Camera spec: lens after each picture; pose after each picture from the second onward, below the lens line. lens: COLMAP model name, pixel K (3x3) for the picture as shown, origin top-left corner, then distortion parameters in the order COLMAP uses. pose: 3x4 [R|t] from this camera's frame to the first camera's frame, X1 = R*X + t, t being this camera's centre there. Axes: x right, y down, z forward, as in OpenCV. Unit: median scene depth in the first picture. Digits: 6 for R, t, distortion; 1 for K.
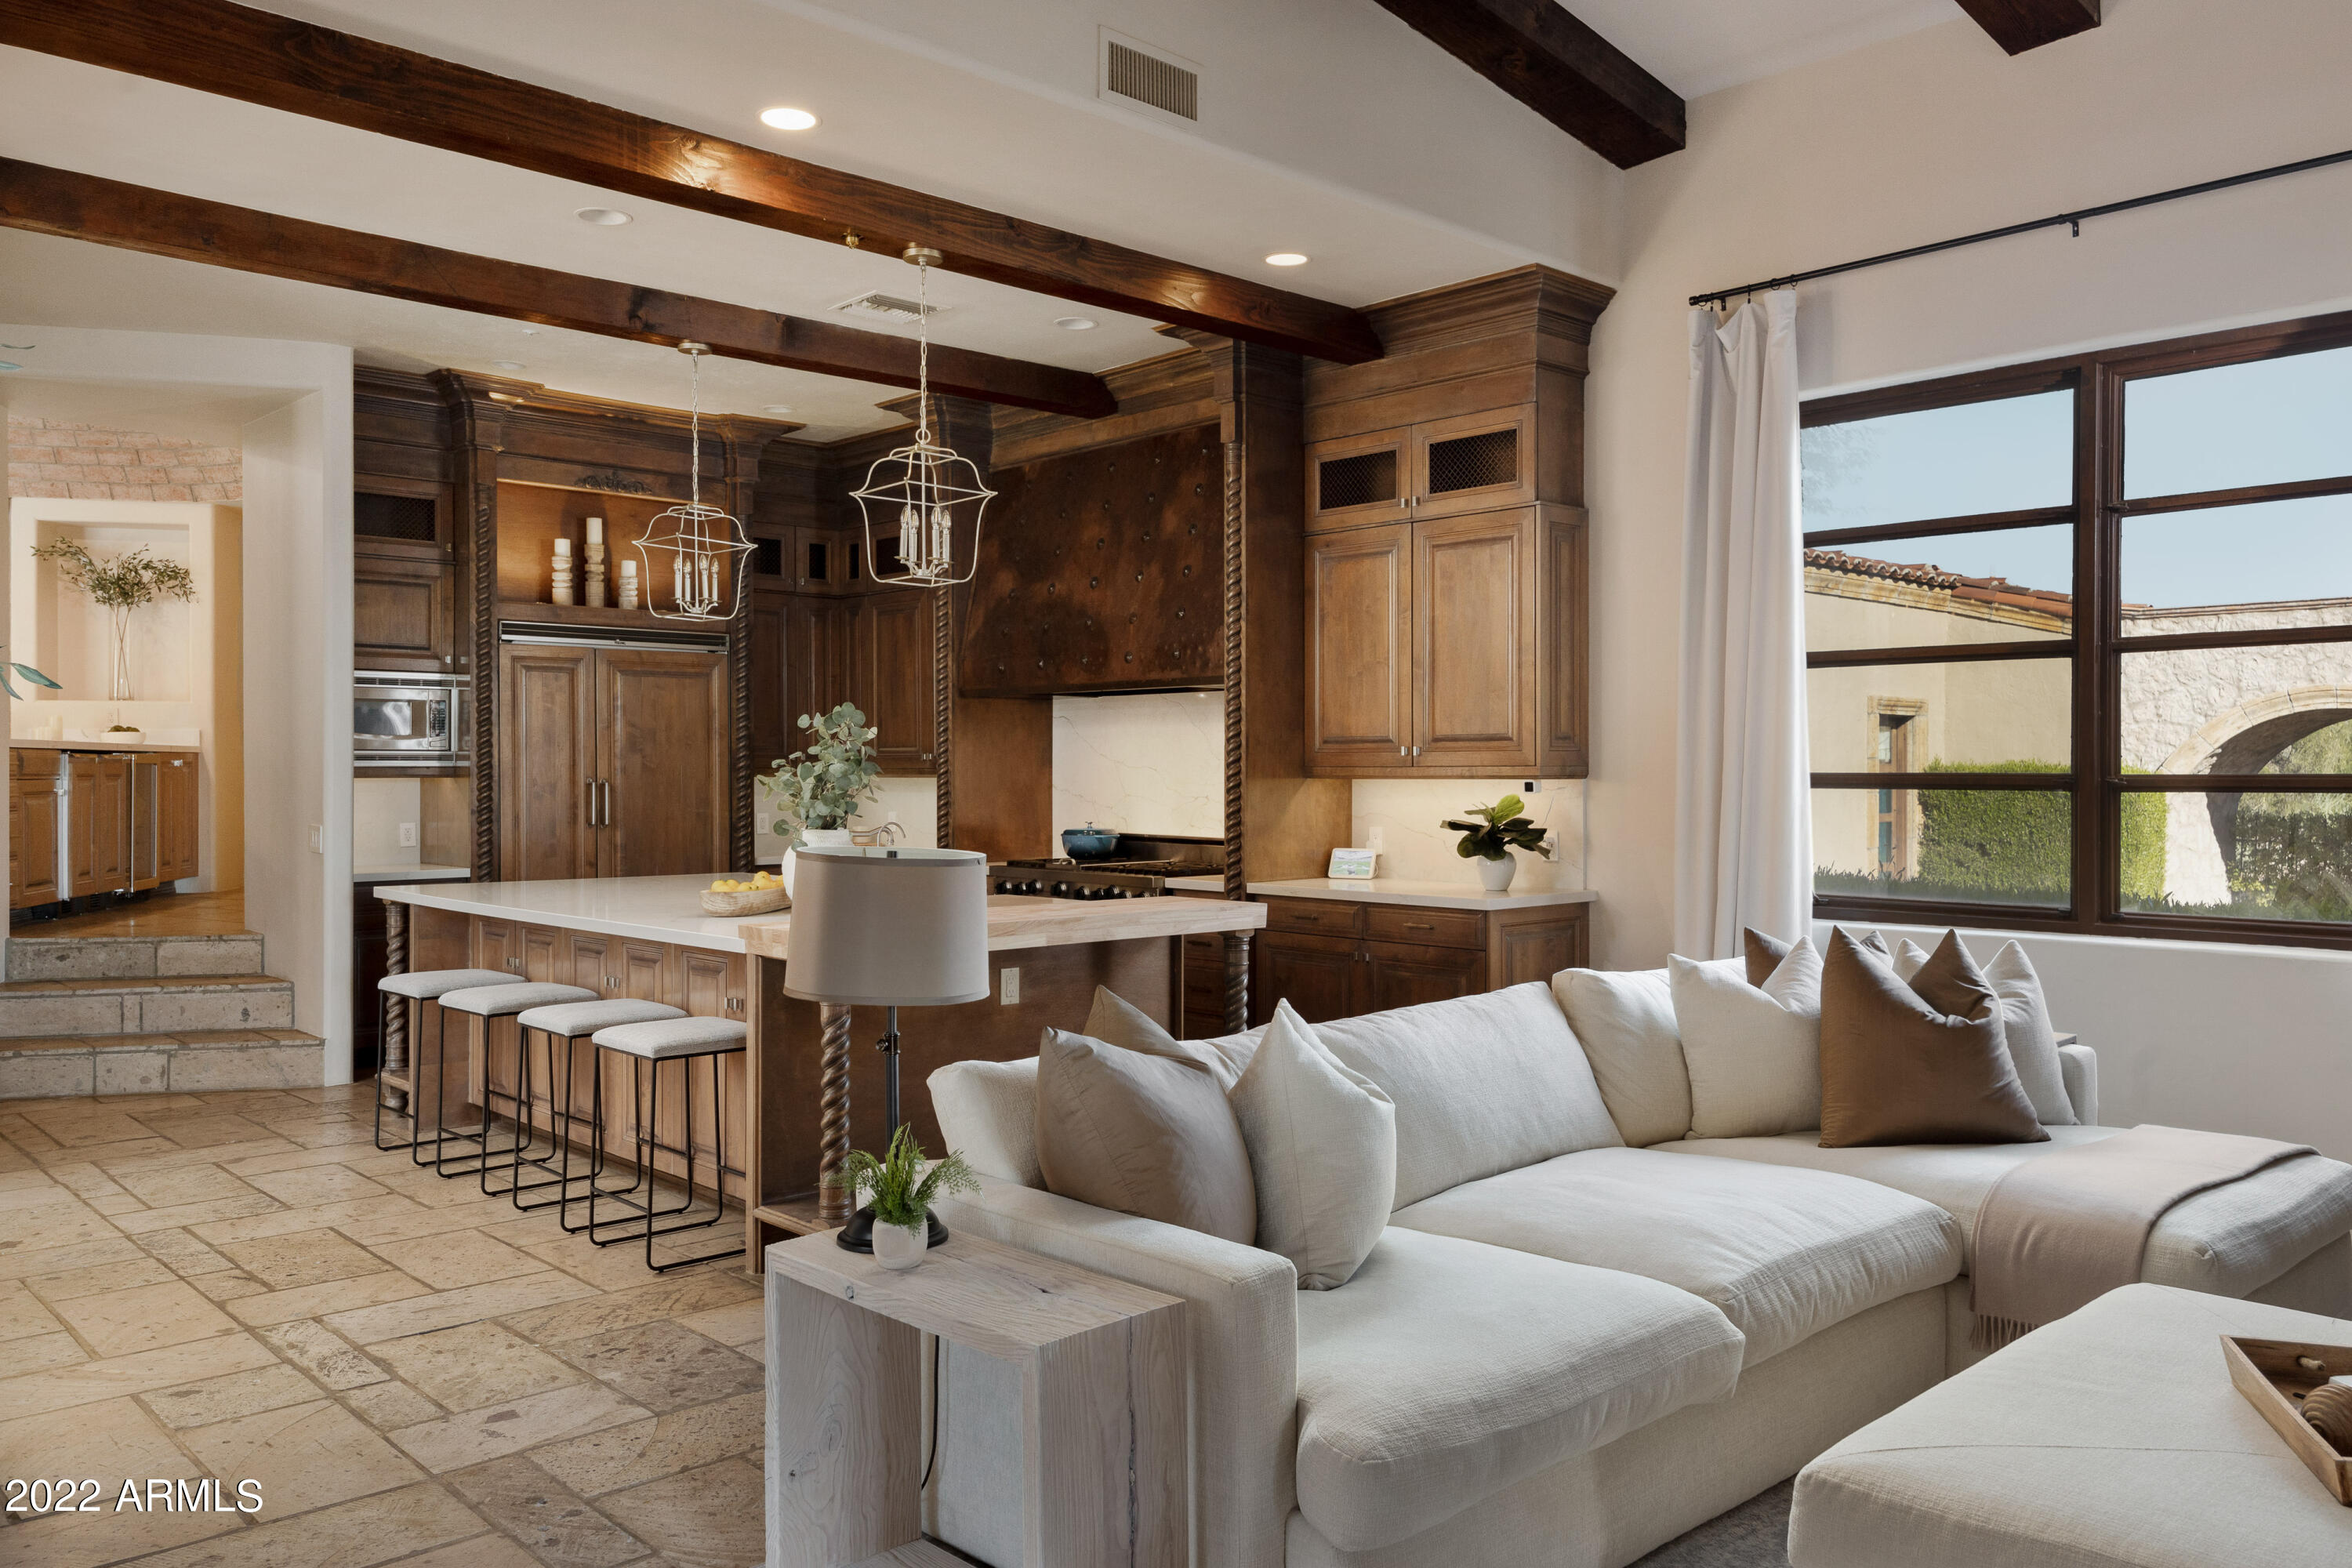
lens RADIAL K [[1753.2, 0, 1178.2], [0, 1753.2, 790.7], [0, 0, 1]] dist [0.015817, -0.001069]
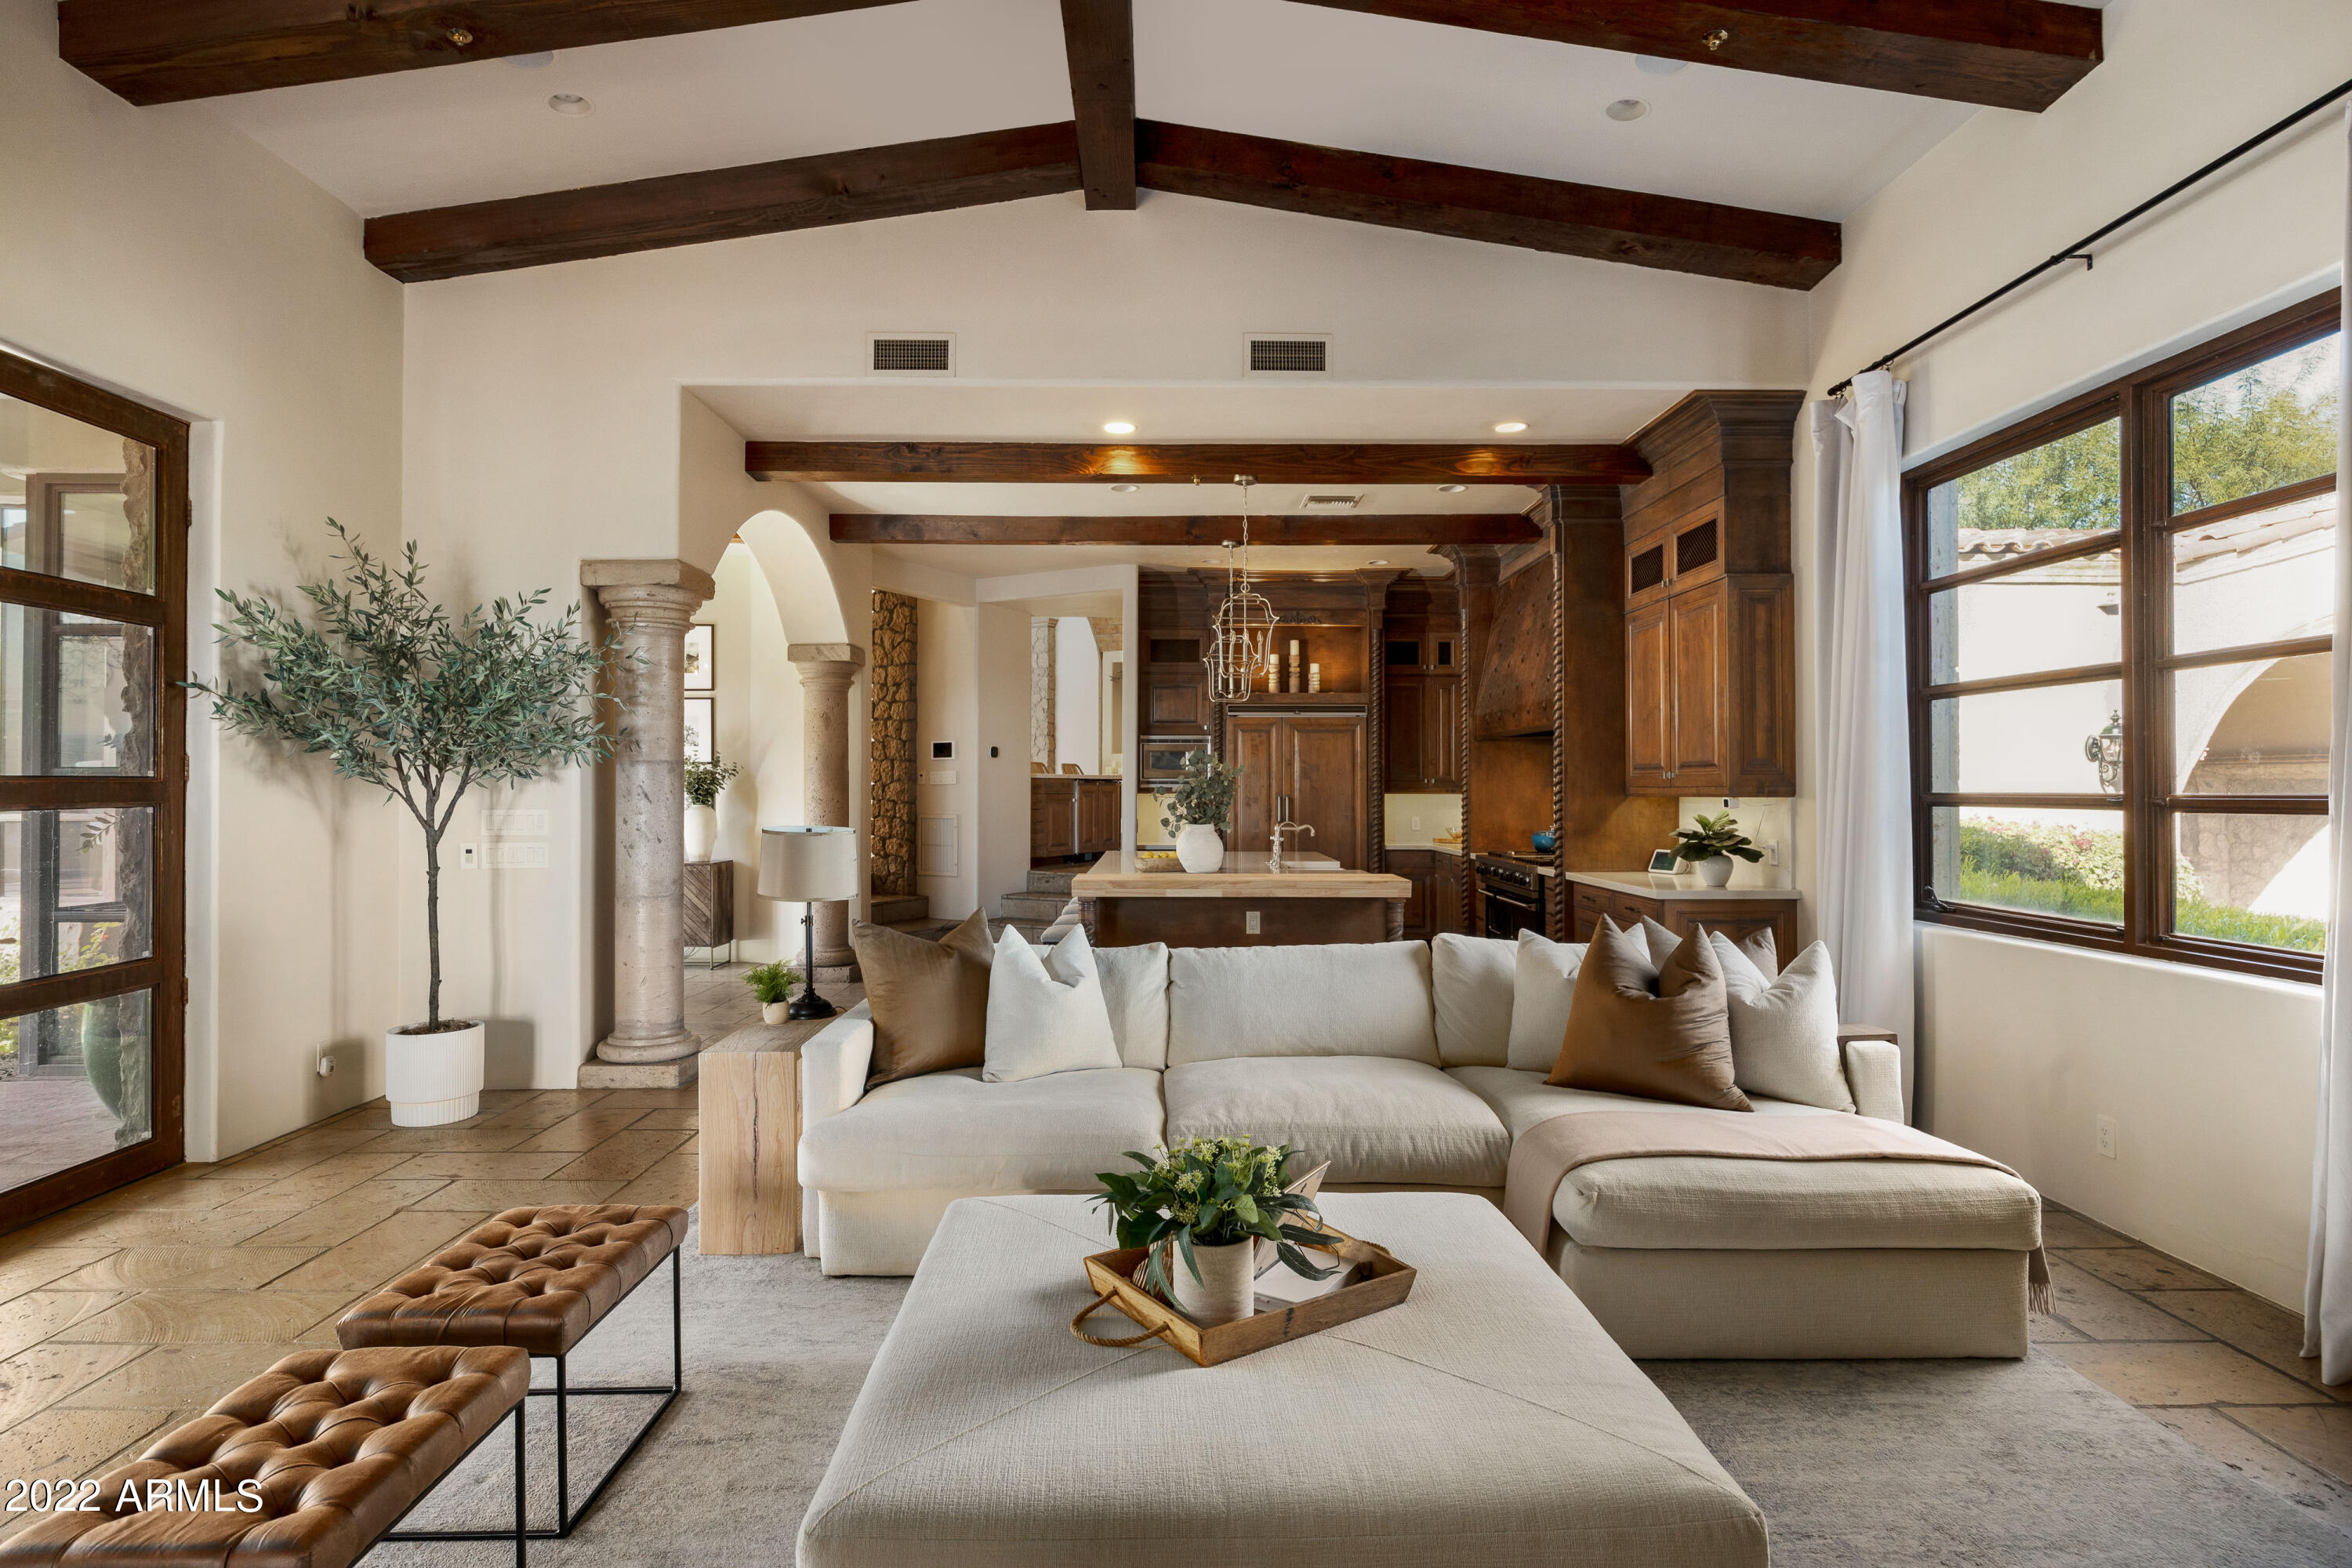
lens RADIAL K [[1188.7, 0, 1173.8], [0, 1188.7, 777.7], [0, 0, 1]] dist [-0.003519, 0.000055]
pose [[0.734487, -0.005967, -0.678597, 0.449620], [-0.008508, 0.999802, -0.018000, -0.001713], [0.678570, 0.018995, 0.734290, 0.106271]]
